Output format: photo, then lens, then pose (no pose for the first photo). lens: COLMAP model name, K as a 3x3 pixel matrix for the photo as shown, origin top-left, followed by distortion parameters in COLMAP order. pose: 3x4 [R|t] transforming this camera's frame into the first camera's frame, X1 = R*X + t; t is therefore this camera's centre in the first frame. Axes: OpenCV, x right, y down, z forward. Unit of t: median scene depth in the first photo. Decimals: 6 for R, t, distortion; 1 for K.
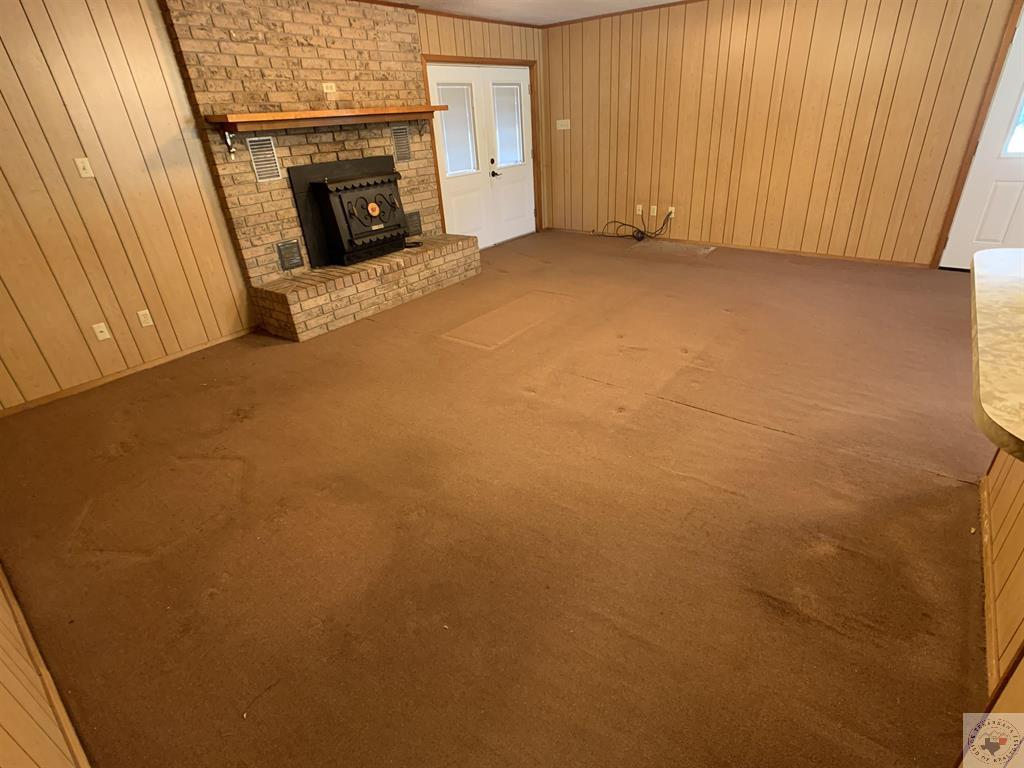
lens RADIAL K [[505.4, 0, 526.3], [0, 505.4, 383.3], [0, 0, 1]] dist [-0.030100, 0.014020]
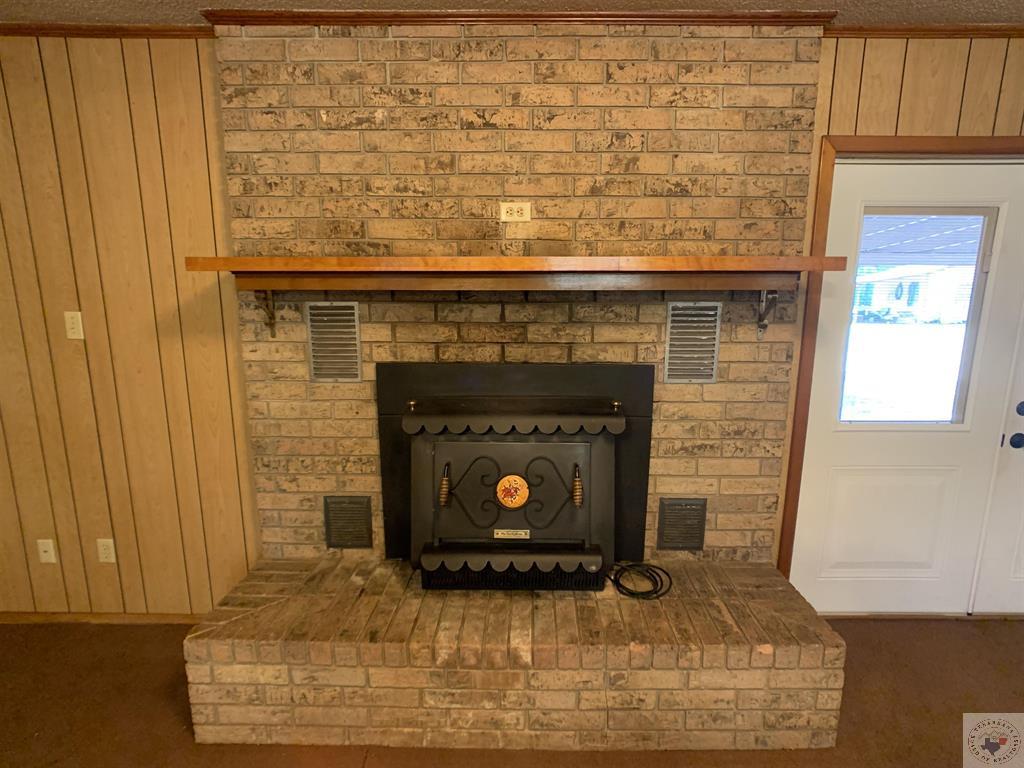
lens RADIAL K [[505.4, 0, 526.3], [0, 505.4, 383.3], [0, 0, 1]] dist [-0.030100, 0.014020]
pose [[0.598270, 0.203008, -0.775152, -0.012809], [-0.408503, 0.909495, -0.077095, -0.416255], [0.689346, 0.362776, 0.627053, 0.769082]]
